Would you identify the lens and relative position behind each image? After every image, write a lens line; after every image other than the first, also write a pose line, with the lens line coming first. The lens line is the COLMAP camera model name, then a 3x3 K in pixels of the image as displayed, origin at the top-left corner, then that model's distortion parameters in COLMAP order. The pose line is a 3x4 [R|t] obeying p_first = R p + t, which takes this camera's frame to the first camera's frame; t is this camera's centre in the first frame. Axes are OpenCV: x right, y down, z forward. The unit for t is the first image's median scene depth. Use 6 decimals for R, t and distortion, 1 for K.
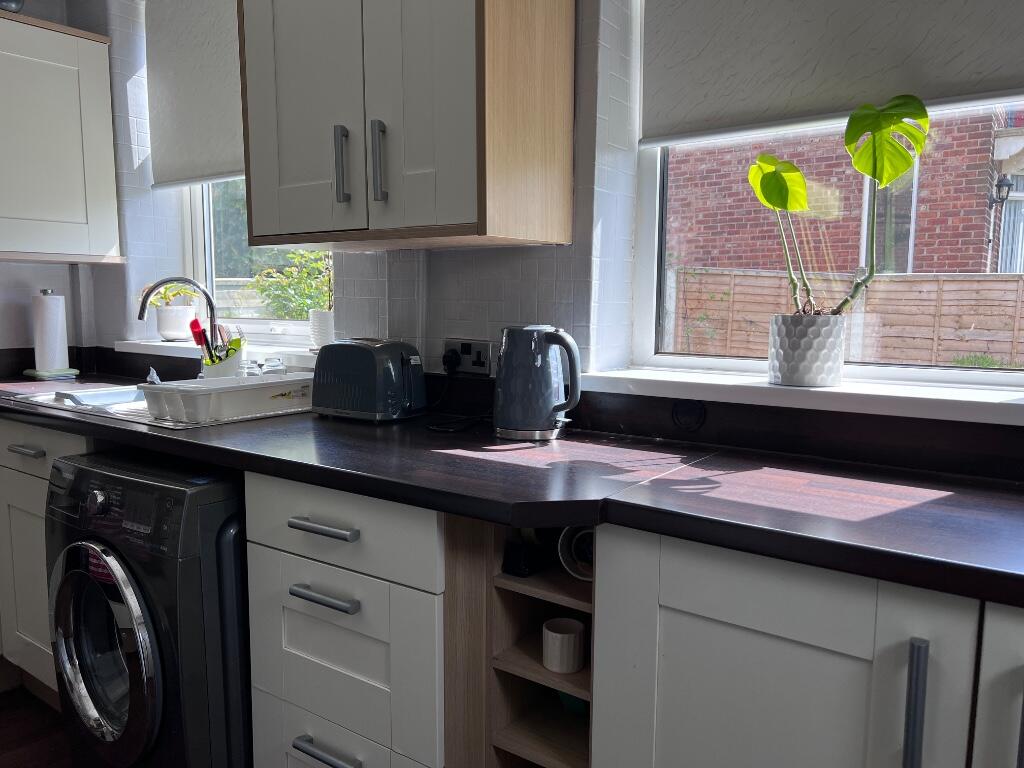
lens RADIAL K [[772.6, 0, 505.8], [0, 772.6, 385.2], [0, 0, 1]] dist [0.089435, -0.084502]
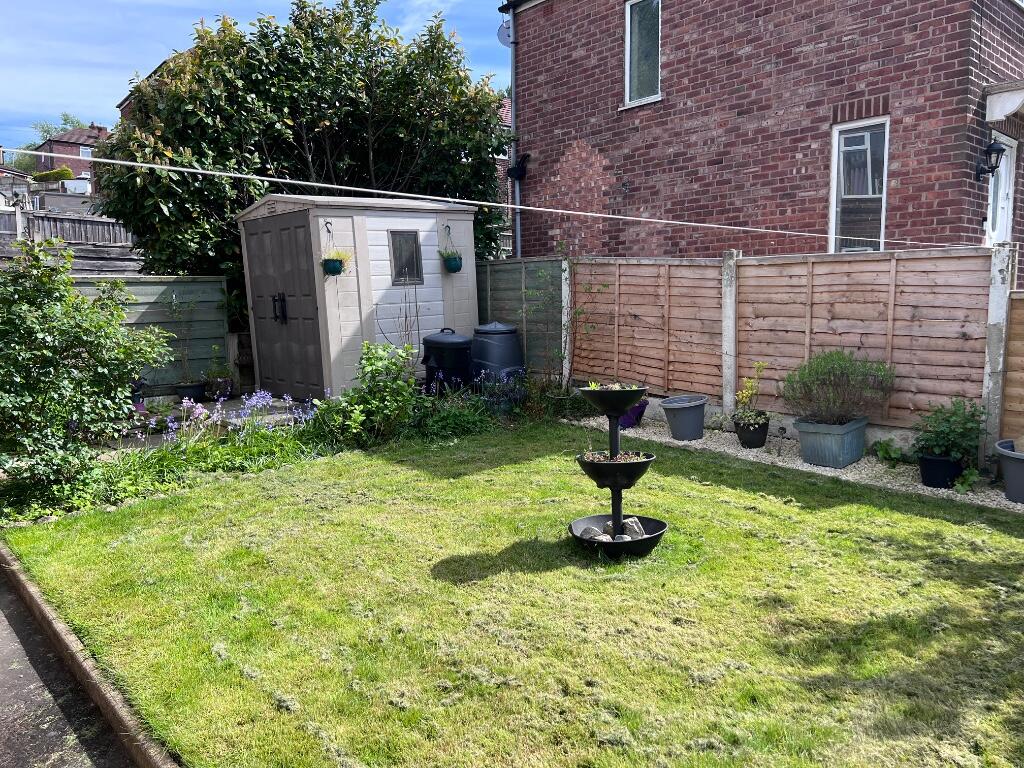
lens RADIAL K [[772.6, 0, 505.8], [0, 772.6, 385.2], [0, 0, 1]] dist [0.089435, -0.084502]
pose [[0.977439, 0.010966, -0.210934, 0.309444], [-0.013679, 0.999841, -0.011411, 0.009347], [0.210775, 0.014039, 0.977434, 0.084901]]
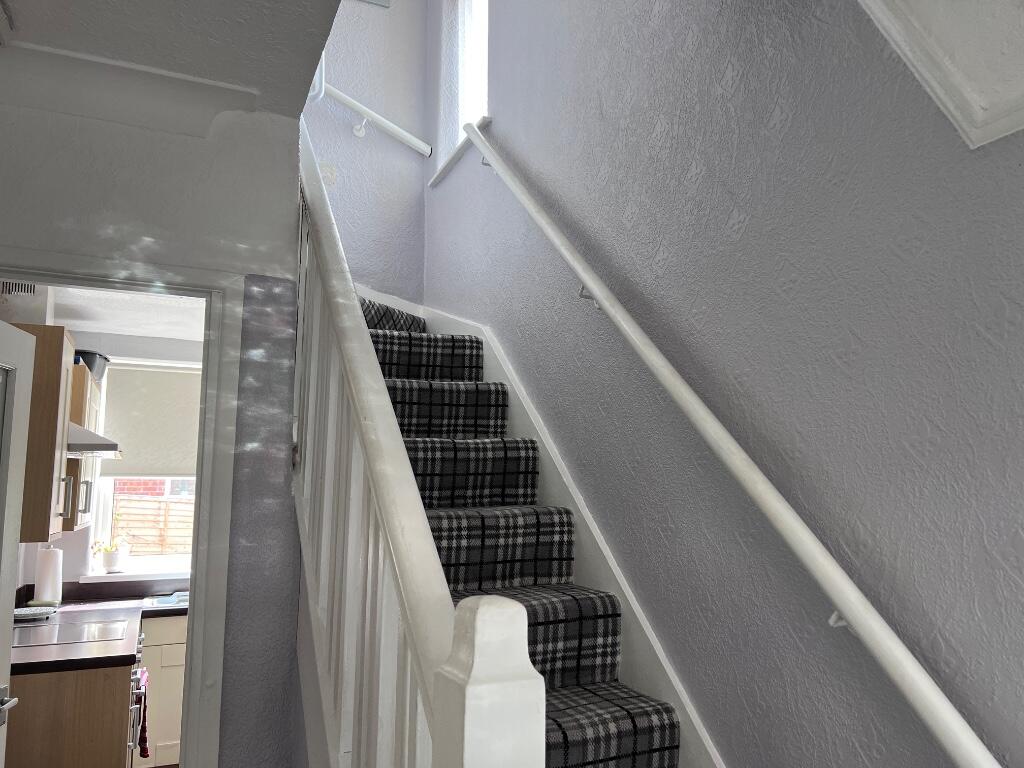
lens RADIAL K [[772.6, 0, 505.8], [0, 772.6, 385.2], [0, 0, 1]] dist [0.089435, -0.084502]
pose [[0.496204, 0.117826, 0.860174, -0.450452], [0.098909, 0.976626, -0.190835, -0.013995], [-0.862554, 0.179771, 0.472952, -0.157069]]
